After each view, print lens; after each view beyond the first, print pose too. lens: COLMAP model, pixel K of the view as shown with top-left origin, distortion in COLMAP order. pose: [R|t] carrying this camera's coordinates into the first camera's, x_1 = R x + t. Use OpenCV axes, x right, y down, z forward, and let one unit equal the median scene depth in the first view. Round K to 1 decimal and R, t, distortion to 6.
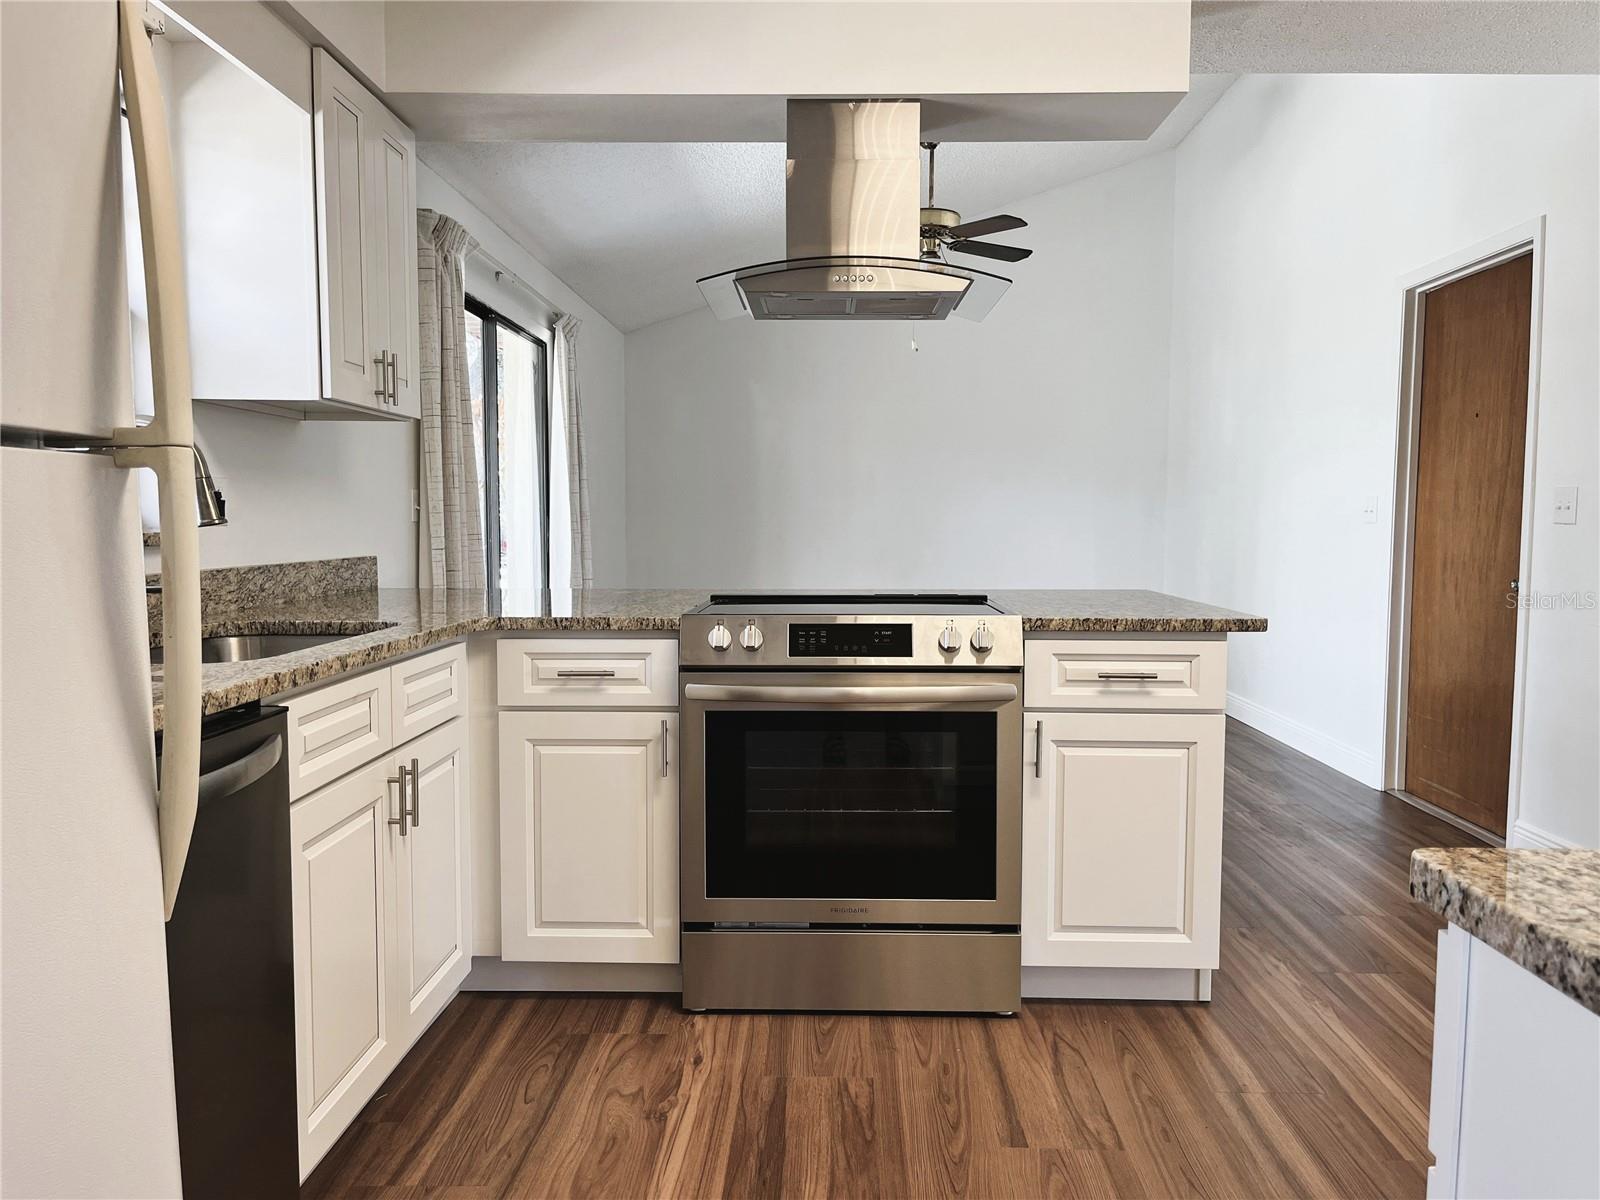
lens RADIAL K [[1207.3, 0, 801.7], [0, 1207.3, 607.7], [0, 0, 1]] dist [0.038522, -0.005602]
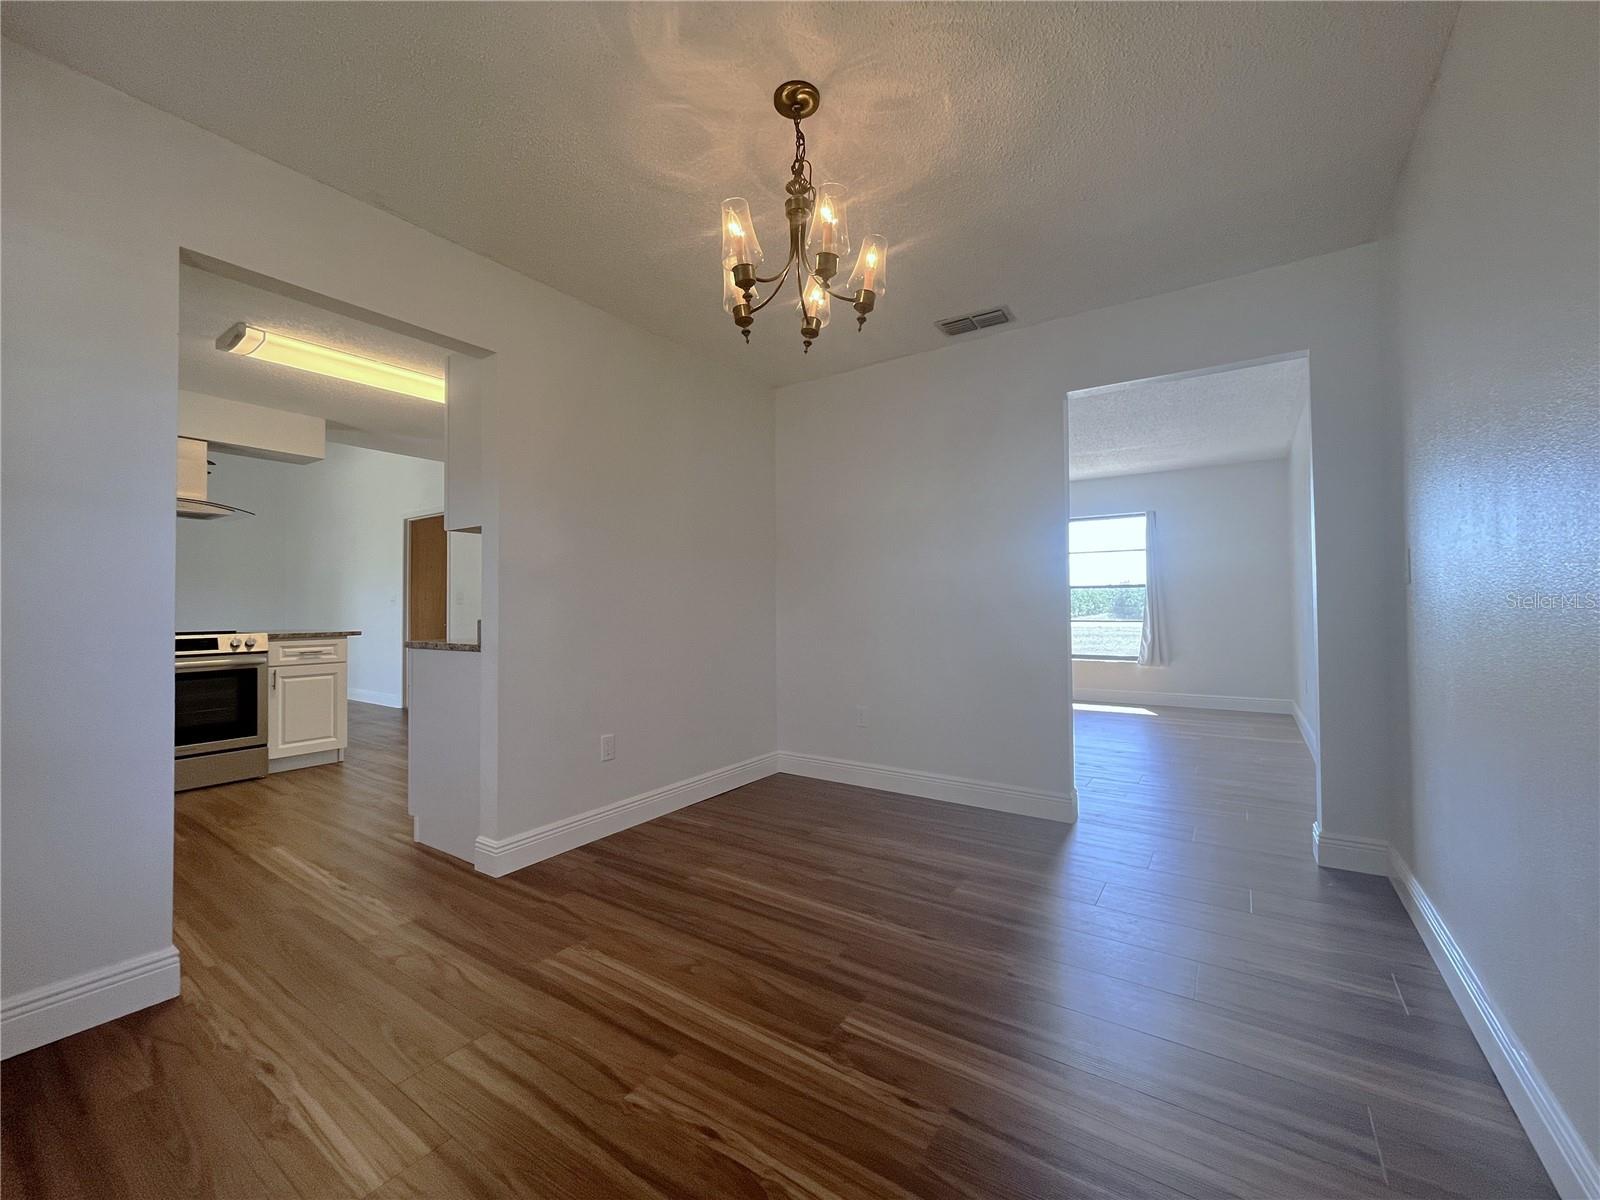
lens RADIAL K [[647.3, 0, 796.0], [0, 647.3, 598.8], [0, 0, 1]] dist [-0.001059, -0.000527]
pose [[0.547279, 0.006106, 0.836928, -0.404763], [0.072591, 0.995859, -0.054733, 0.098190], [-0.833796, 0.090708, 0.544569, -0.863487]]
